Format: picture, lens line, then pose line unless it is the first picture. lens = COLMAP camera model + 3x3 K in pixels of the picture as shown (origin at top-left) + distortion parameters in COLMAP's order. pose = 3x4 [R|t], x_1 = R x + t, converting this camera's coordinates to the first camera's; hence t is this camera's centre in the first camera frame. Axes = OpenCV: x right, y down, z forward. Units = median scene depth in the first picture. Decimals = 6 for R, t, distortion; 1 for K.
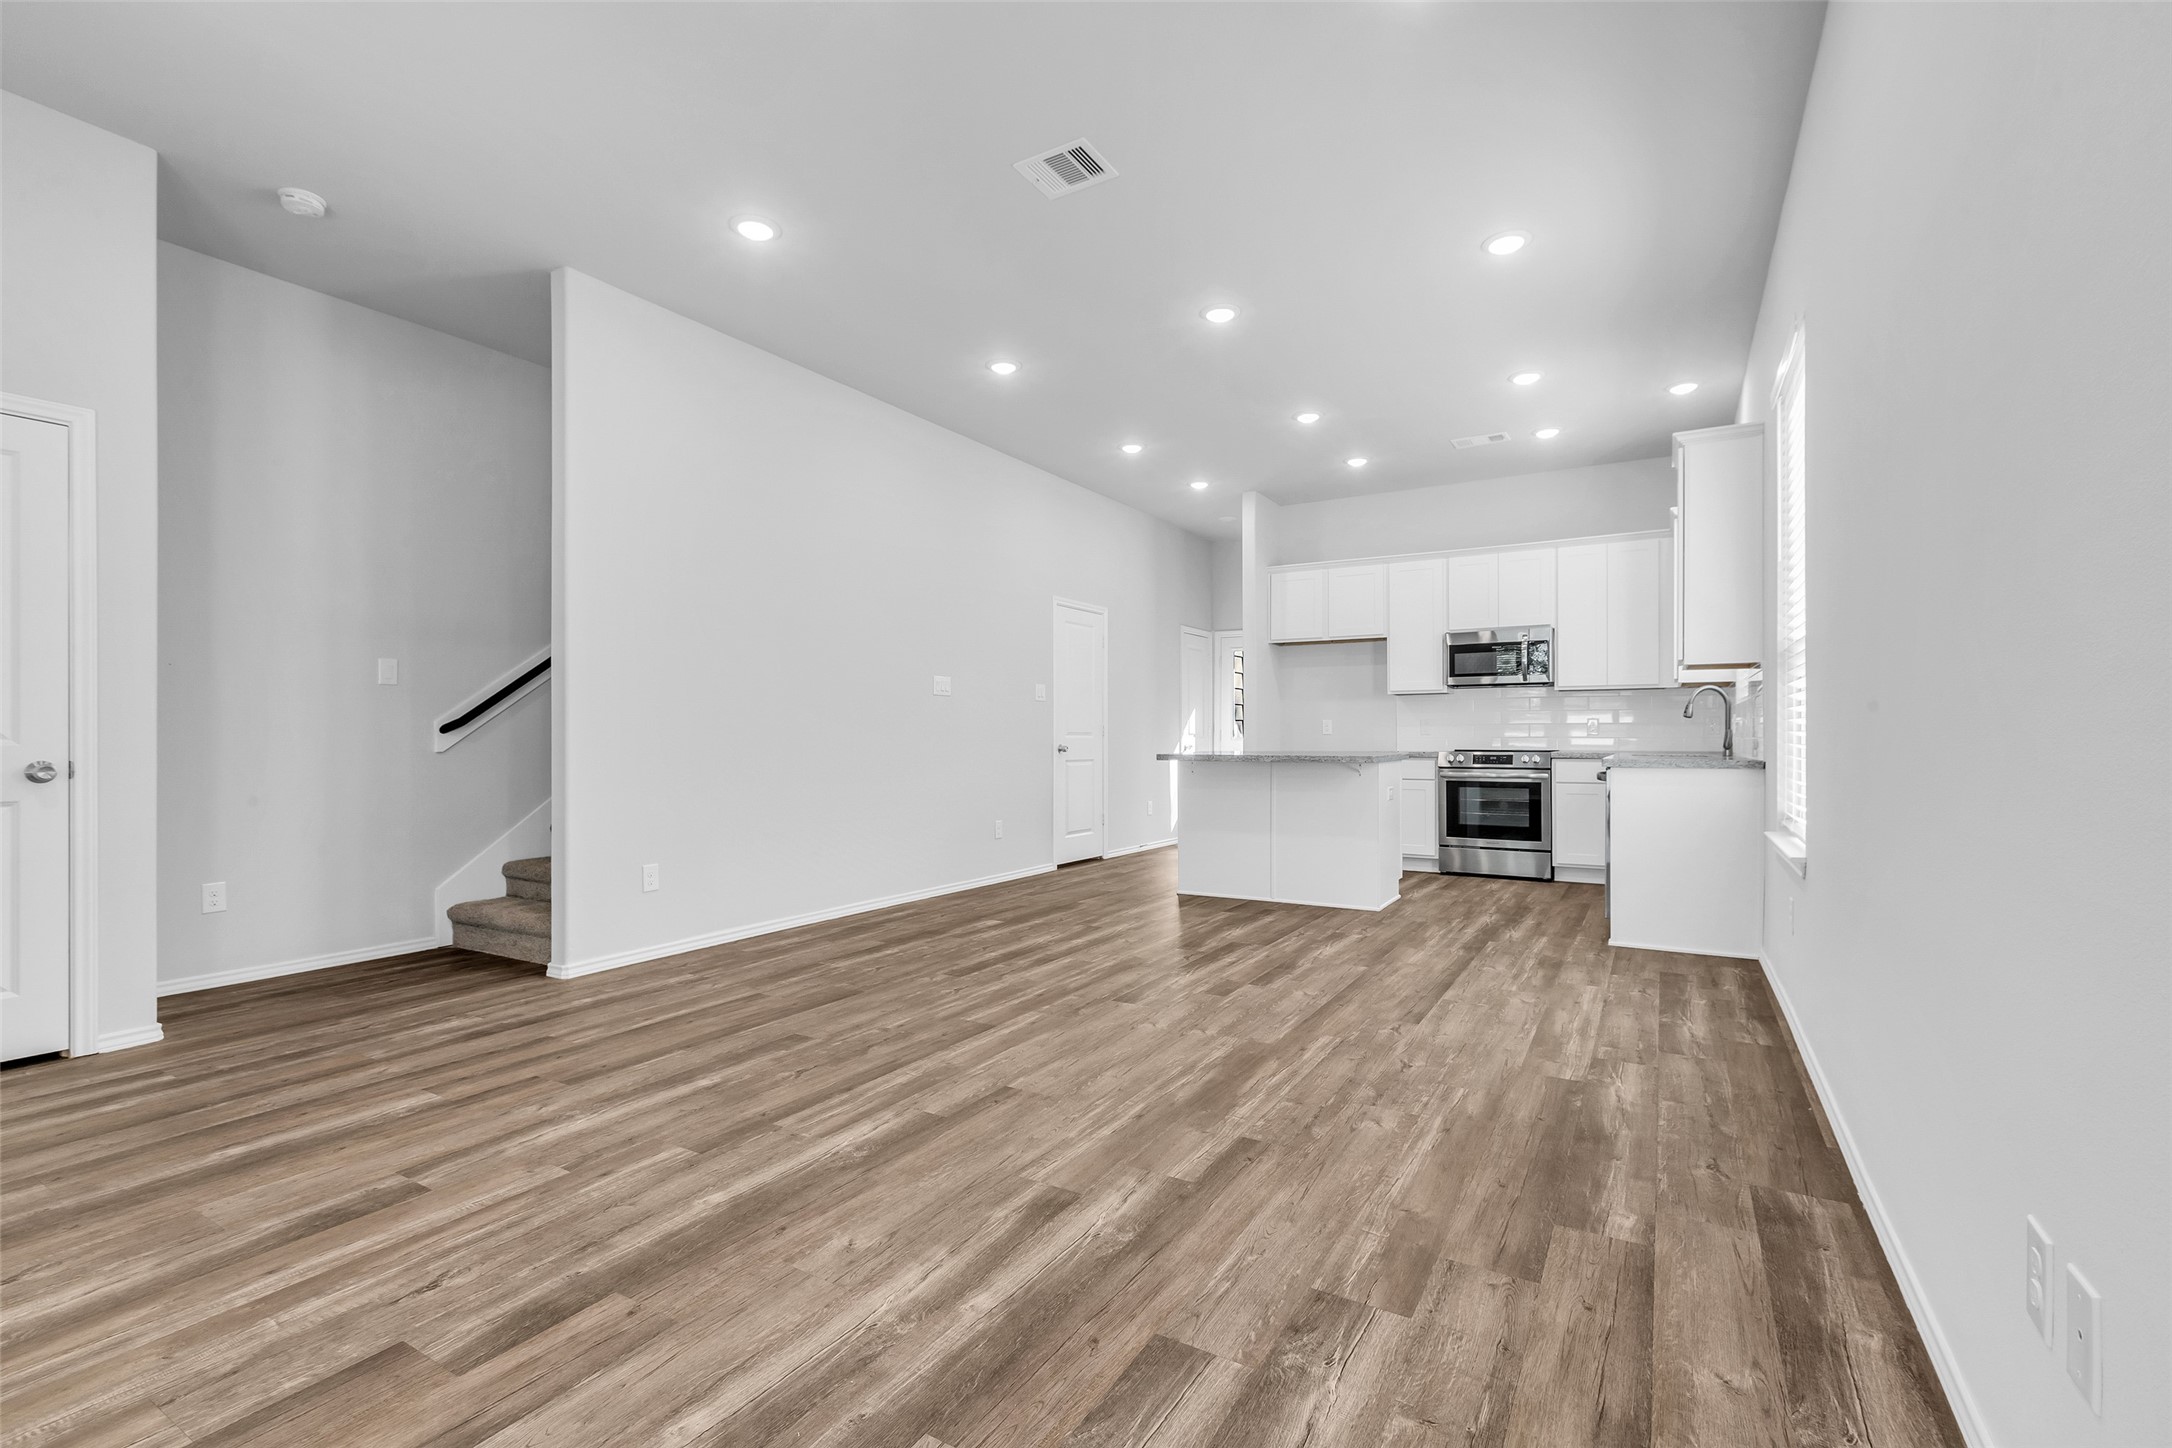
lens RADIAL K [[962.9, 0, 1107.1], [0, 962.9, 731.9], [0, 0, 1]] dist [0.001995, 0.000151]
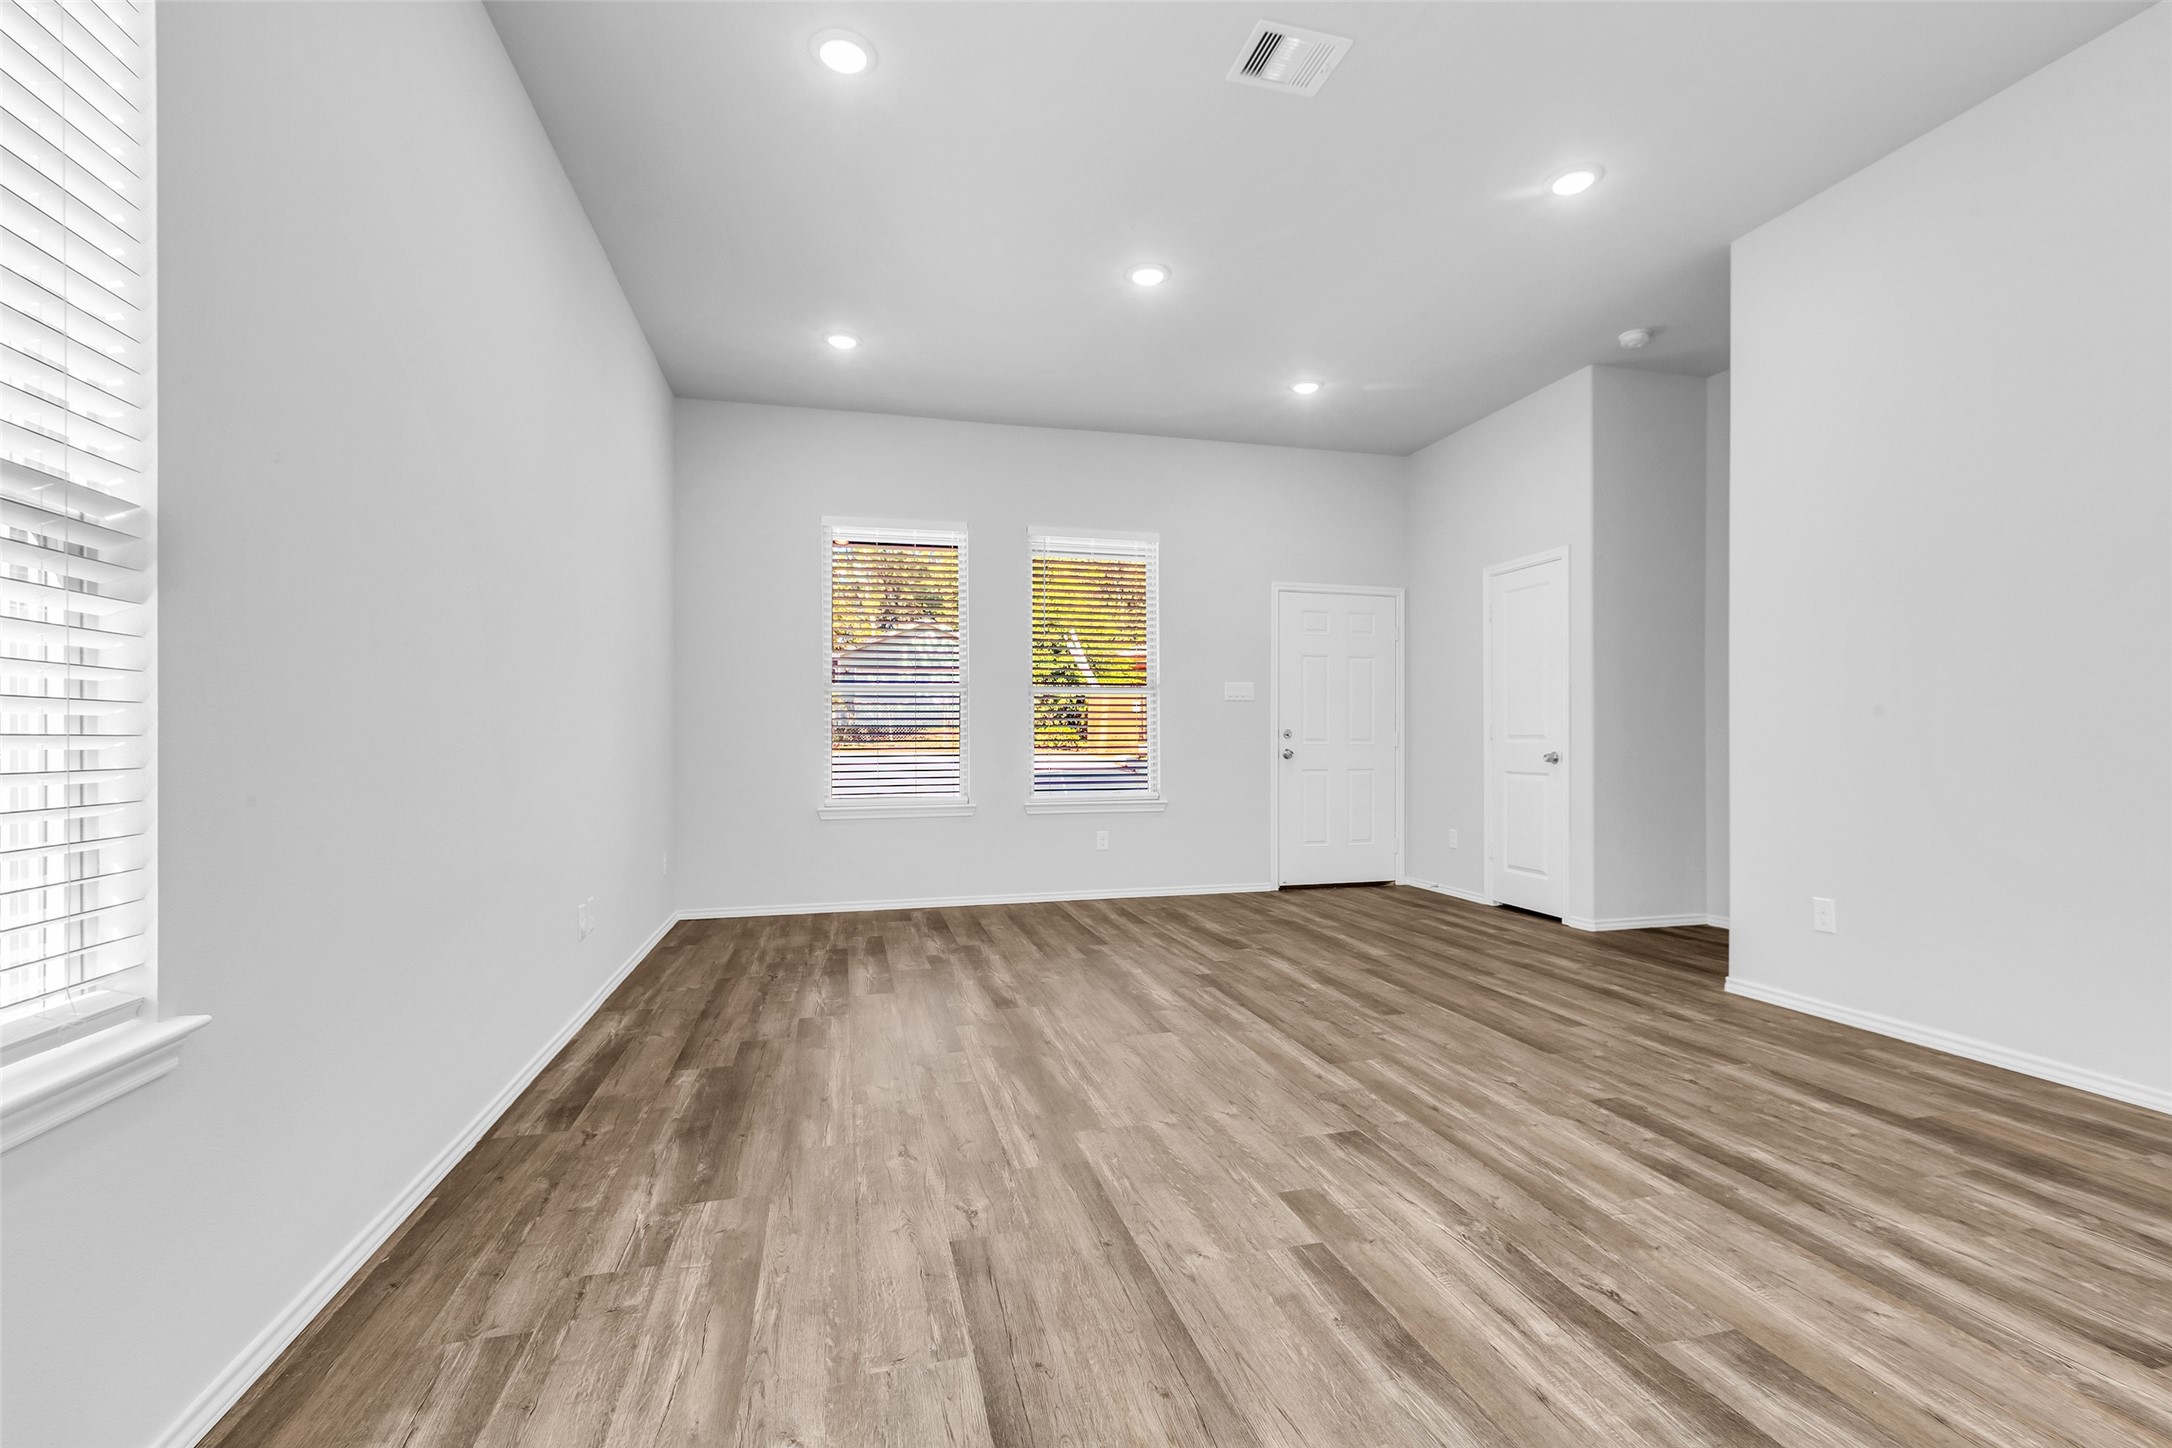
lens RADIAL K [[962.9, 0, 1093.9], [0, 962.9, 748.0], [0, 0, 1]] dist [0.001995, 0.000151]
pose [[-0.709829, 0.009950, -0.704303, 0.672112], [0.009656, 0.999944, 0.004396, 0.004702], [0.704308, -0.003680, -0.709885, 1.484338]]
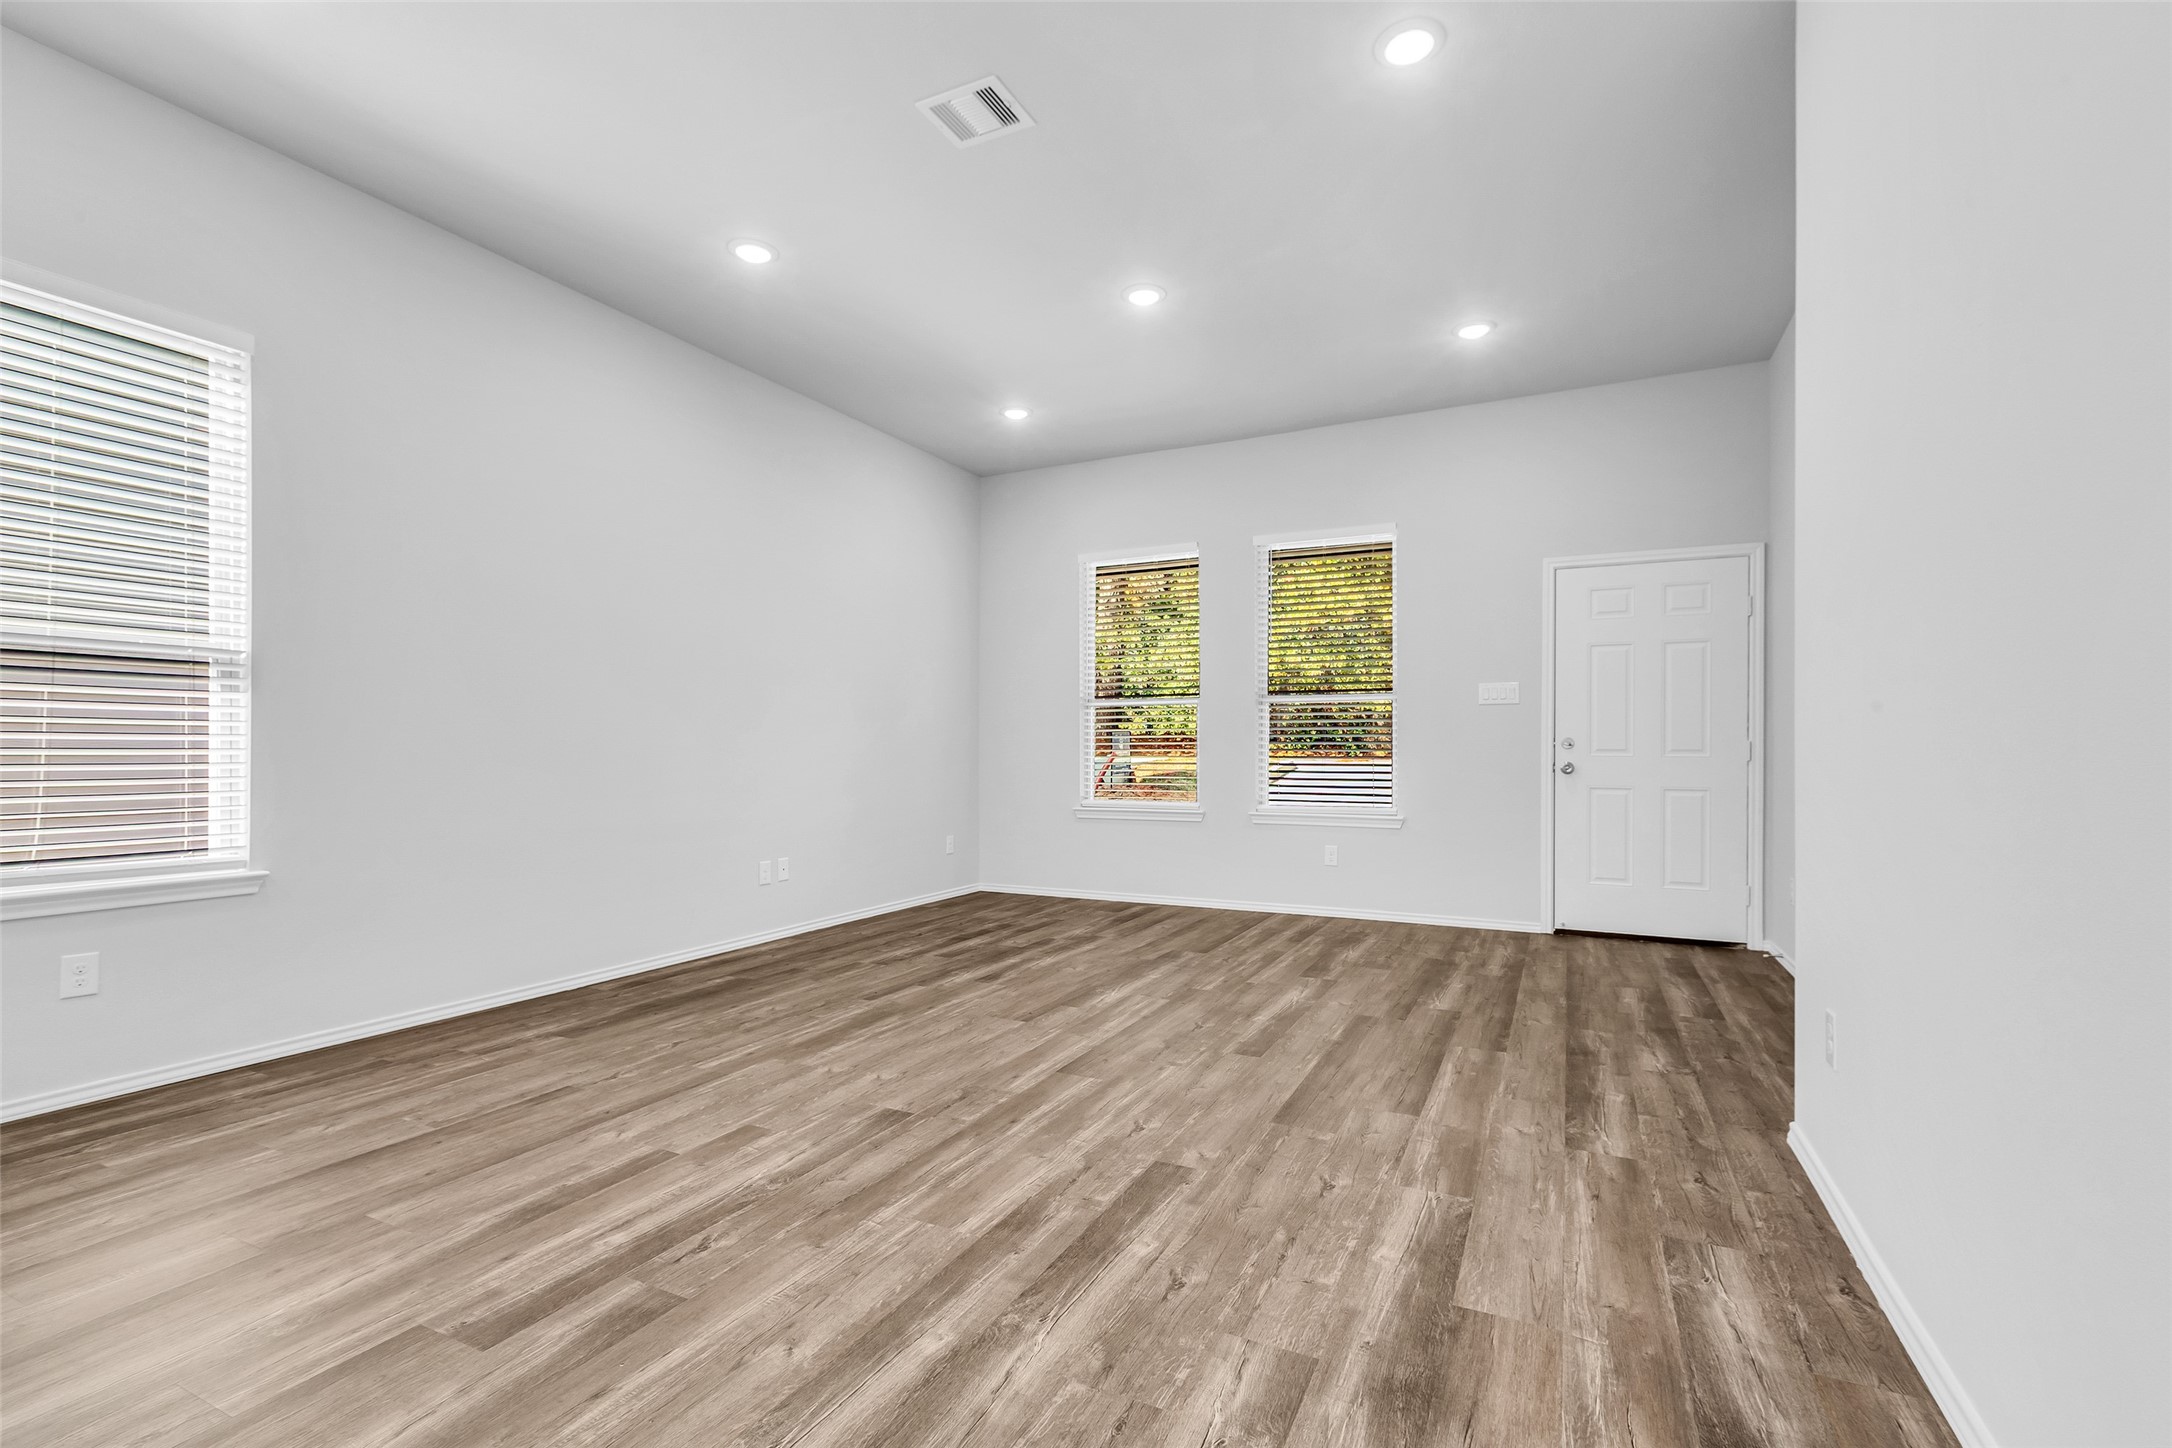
lens RADIAL K [[962.9, 0, 1086.7], [0, 962.9, 745.2], [0, 0, 1]] dist [0.001995, 0.000151]
pose [[-0.998294, 0.002918, -0.058319, -0.092010], [0.003649, 0.999916, -0.012423, 0.010546], [0.058278, -0.012614, -0.998221, 1.908254]]
